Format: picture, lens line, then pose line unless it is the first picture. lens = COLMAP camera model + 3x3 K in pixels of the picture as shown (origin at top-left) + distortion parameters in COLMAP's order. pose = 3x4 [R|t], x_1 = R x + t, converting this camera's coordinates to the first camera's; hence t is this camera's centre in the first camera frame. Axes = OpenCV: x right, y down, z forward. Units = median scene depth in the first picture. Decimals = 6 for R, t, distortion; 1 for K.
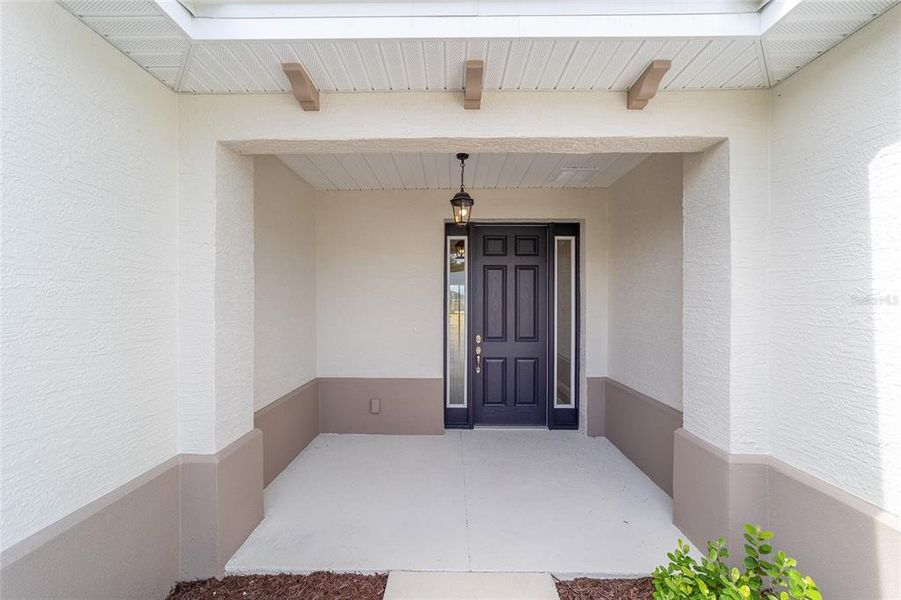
lens RADIAL K [[349.4, 0, 450.5], [0, 349.4, 300.0], [0, 0, 1]] dist [-0.044096, 0.016981]
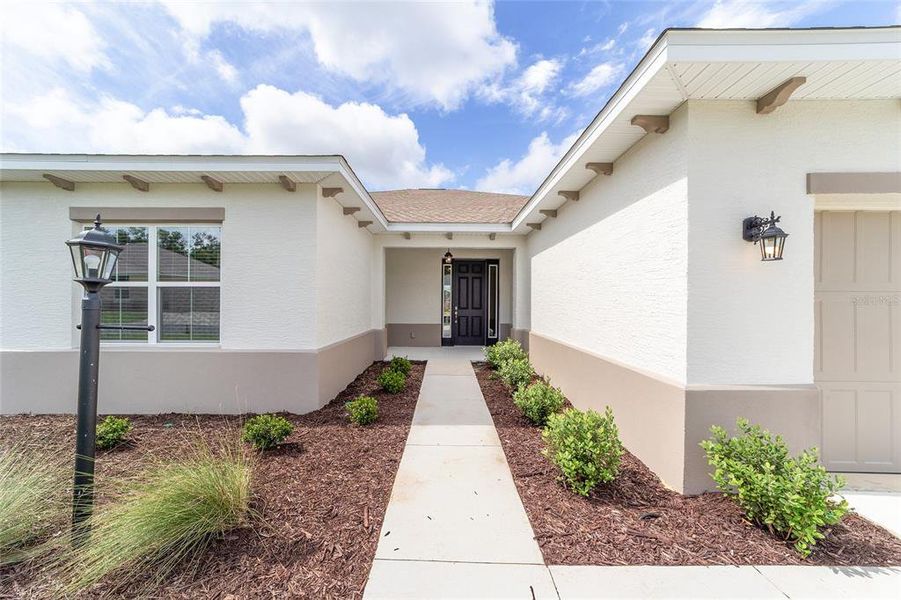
lens RADIAL K [[347.7, 0, 444.1], [0, 347.7, 305.5], [0, 0, 1]] dist [-0.005257, 0.000284]
pose [[0.999995, 0.003274, -0.000360, 0.000102], [-0.003269, 0.999879, 0.015218, 0.057849], [0.000409, -0.015217, 0.999884, -1.341148]]
